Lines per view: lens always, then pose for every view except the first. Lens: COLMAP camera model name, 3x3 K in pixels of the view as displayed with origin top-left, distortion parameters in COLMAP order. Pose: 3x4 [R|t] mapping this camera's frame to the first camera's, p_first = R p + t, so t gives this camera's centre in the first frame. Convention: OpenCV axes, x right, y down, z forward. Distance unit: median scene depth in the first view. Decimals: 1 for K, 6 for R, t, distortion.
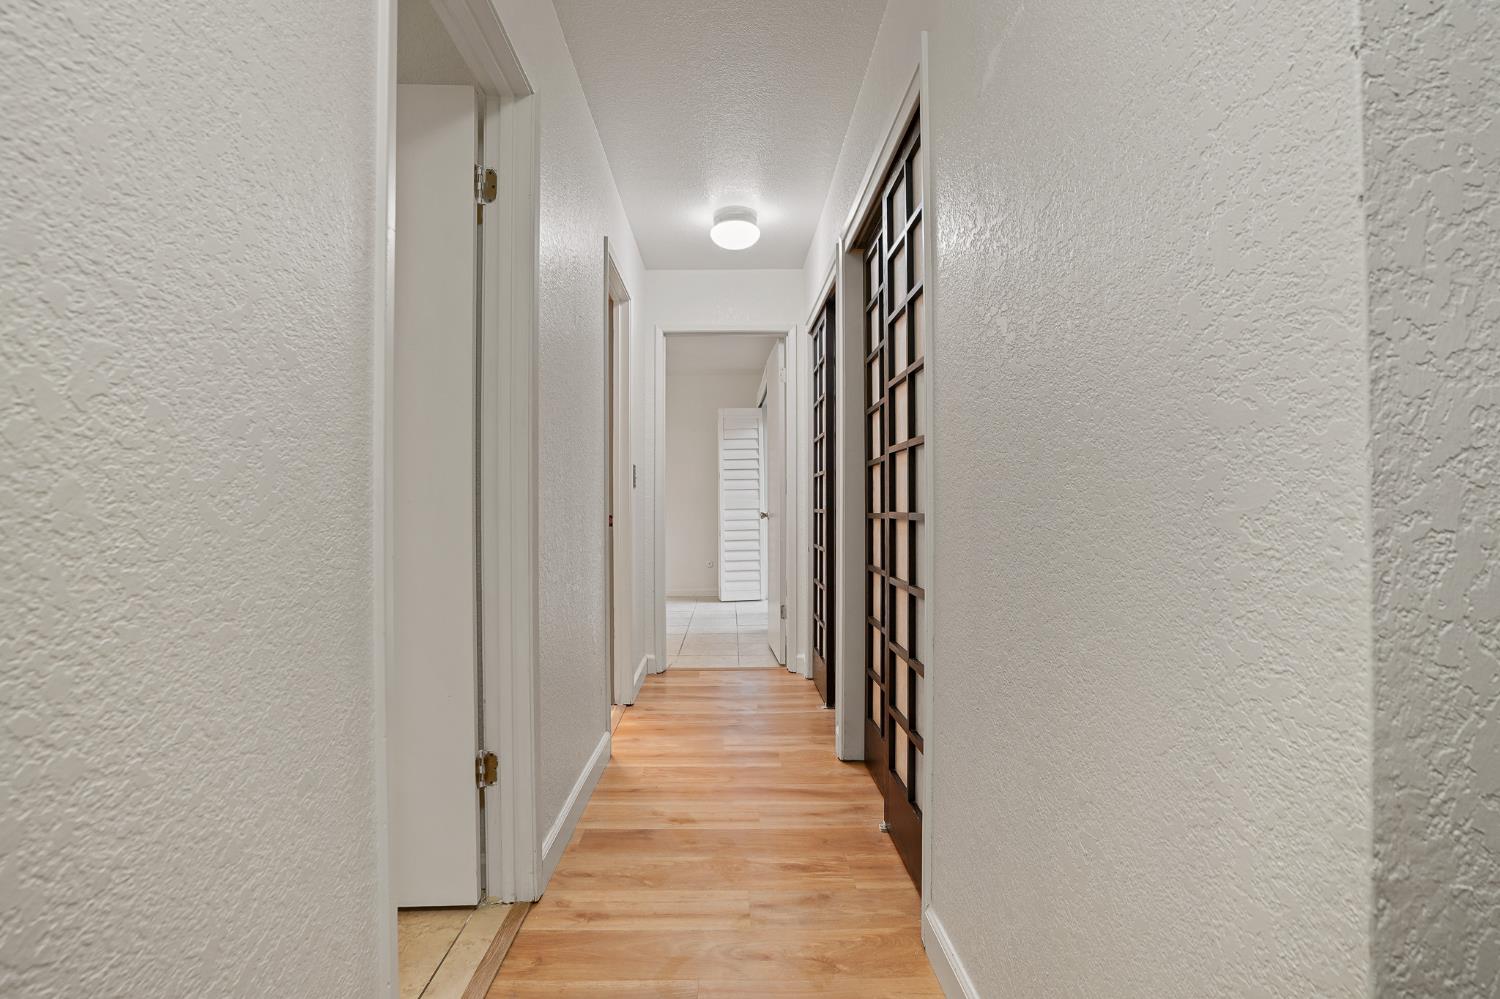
lens RADIAL K [[720.1, 0, 748.8], [0, 720.1, 502.0], [0, 0, 1]] dist [-0.044285, 0.014939]
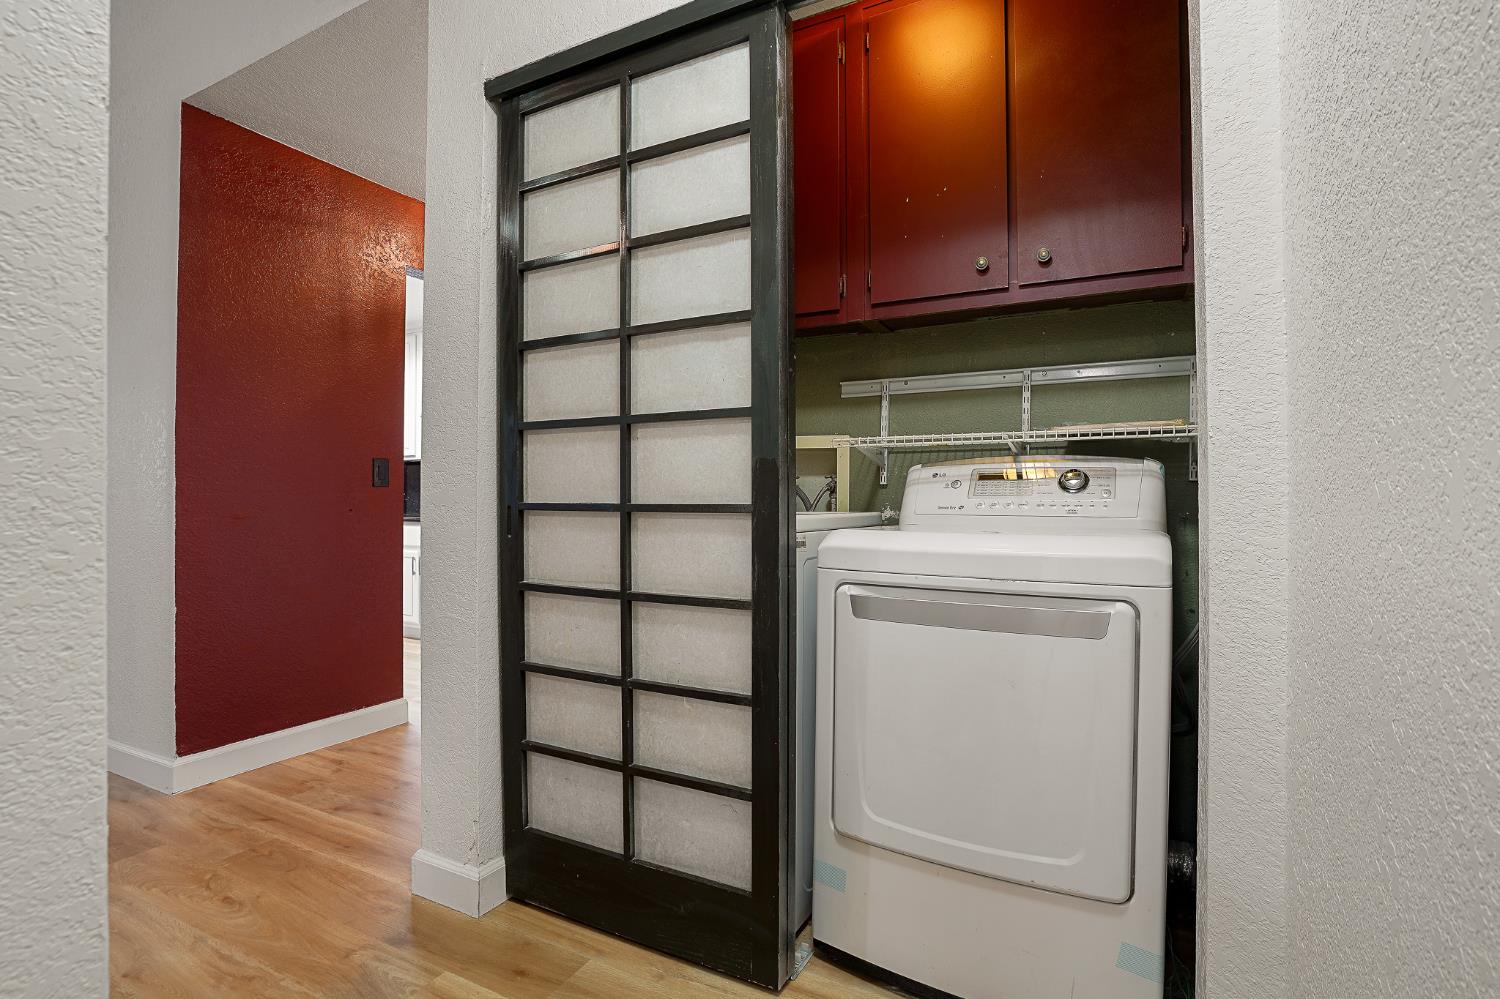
lens RADIAL K [[720.1, 0, 749.1], [0, 720.1, 500.9], [0, 0, 1]] dist [-0.044285, 0.014939]
pose [[-0.872902, 0.001122, 0.487894, -0.554130], [-0.002637, 0.999972, -0.007016, -0.005314], [-0.487888, -0.007411, -0.872875, 1.418010]]
